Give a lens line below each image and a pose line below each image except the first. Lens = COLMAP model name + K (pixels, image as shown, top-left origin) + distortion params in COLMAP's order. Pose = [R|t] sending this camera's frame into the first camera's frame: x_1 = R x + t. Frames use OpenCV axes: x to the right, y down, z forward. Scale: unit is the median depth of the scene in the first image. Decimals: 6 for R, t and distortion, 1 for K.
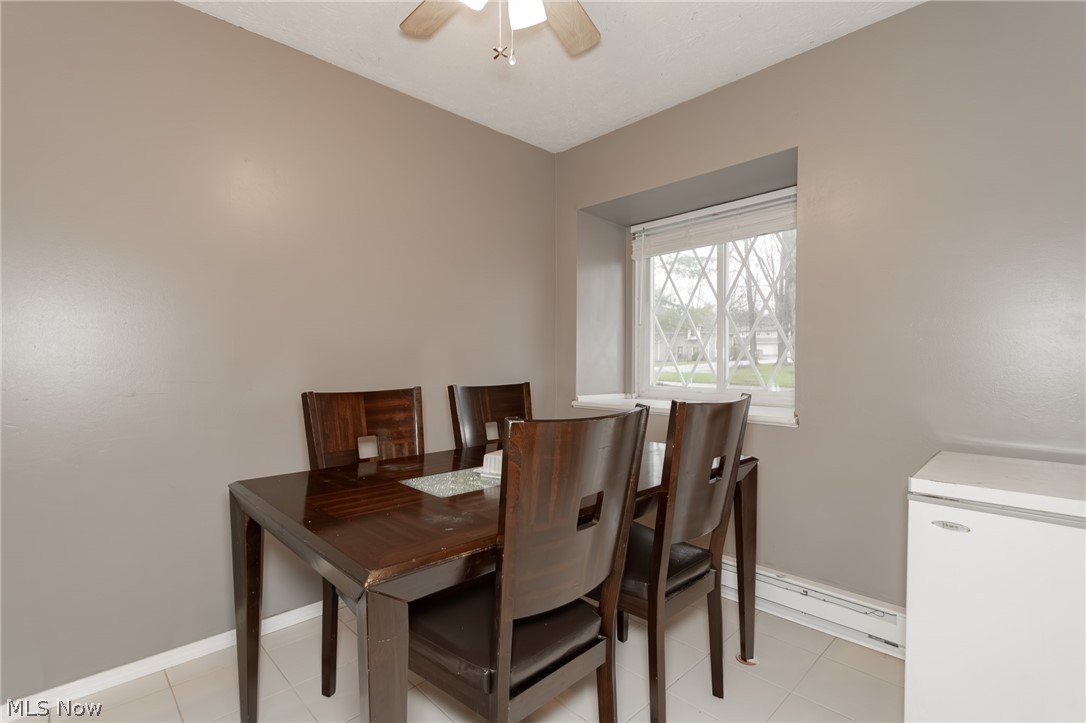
lens RADIAL K [[502.5, 0, 543.0], [0, 502.5, 361.5], [0, 0, 1]] dist [0.000176, -0.000293]
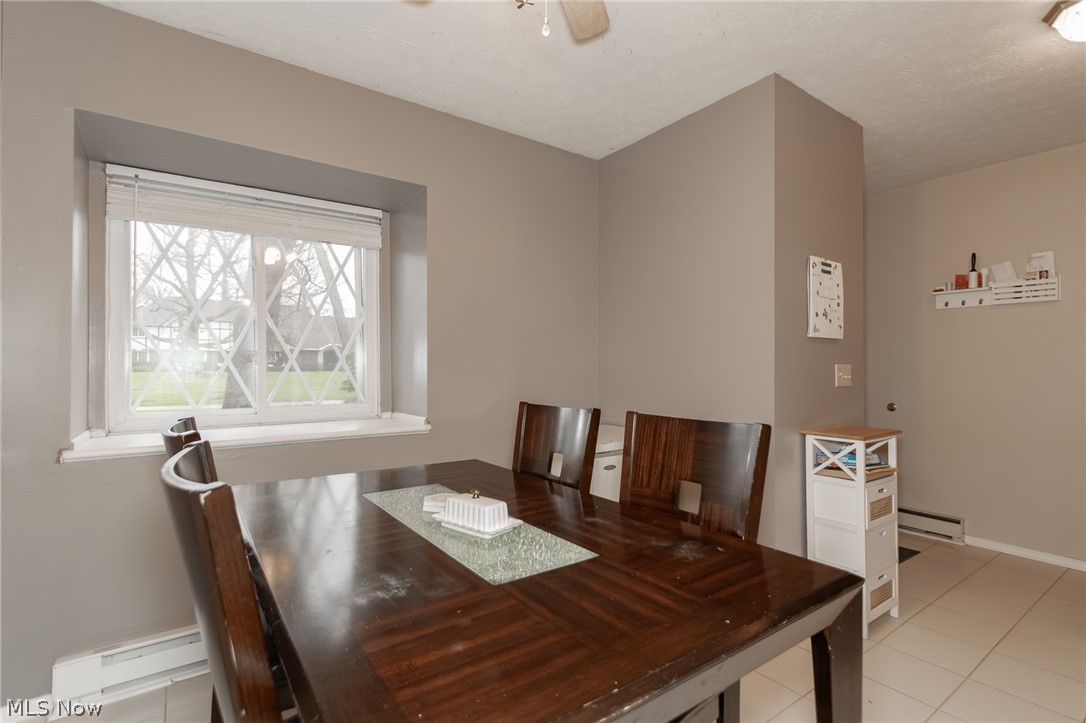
lens RADIAL K [[515.3, 0, 545.9], [0, 515.3, 361.0], [0, 0, 1]] dist [0.000847, -0.000315]
pose [[0.139499, 0.014846, 0.990111, -0.423351], [0.004026, 0.999871, -0.015560, -0.009287], [-0.990214, 0.006157, 0.139421, 0.402395]]
